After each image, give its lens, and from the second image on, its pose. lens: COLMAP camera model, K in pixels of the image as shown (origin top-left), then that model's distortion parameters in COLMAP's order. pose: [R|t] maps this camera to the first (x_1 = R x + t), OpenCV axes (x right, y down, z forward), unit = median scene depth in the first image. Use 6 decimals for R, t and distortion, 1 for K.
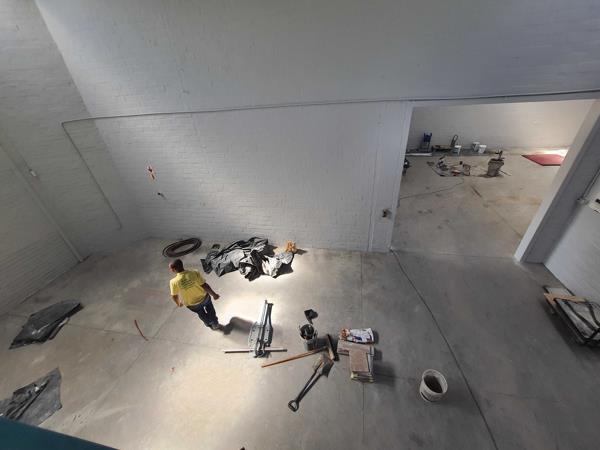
lens RADIAL K [[234.9, 0, 304.5], [0, 234.9, 224.0], [0, 0, 1]] dist [-0.000213, 0.000436]
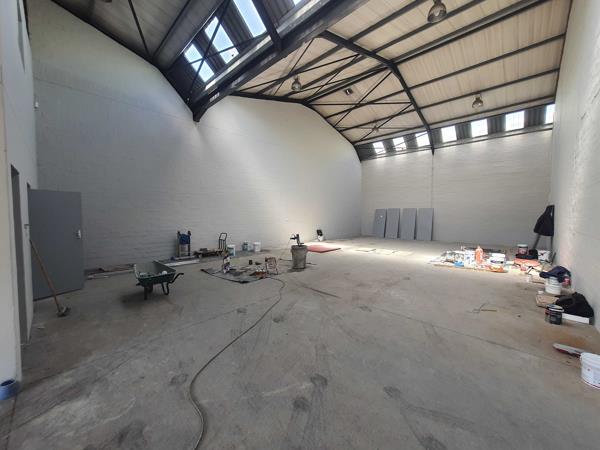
lens RADIAL K [[234.9, 0, 304.5], [0, 234.9, 224.0], [0, 0, 1]] dist [-0.000213, 0.000436]
pose [[0.533592, 0.030303, 0.845199, 0.215948], [0.419055, 0.858584, -0.295341, -0.108064], [-0.734624, 0.511776, 0.445435, 0.610042]]
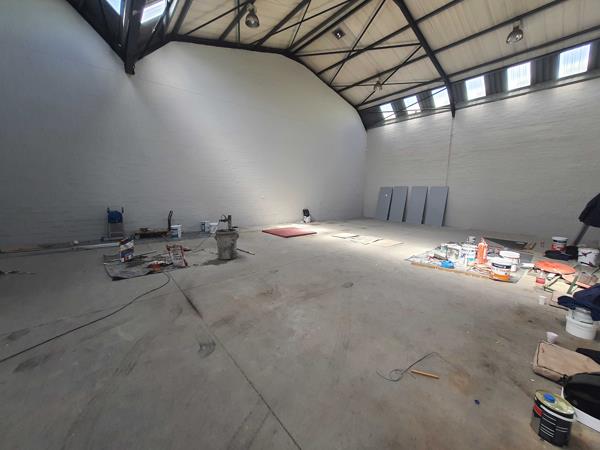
lens RADIAL K [[234.9, 0, 304.5], [0, 234.9, 224.0], [0, 0, 1]] dist [-0.000213, 0.000436]
pose [[0.629757, -0.028344, 0.776275, 0.487932], [0.362303, 0.894697, -0.261252, -0.074070], [-0.687126, 0.445773, 0.573711, 0.529808]]
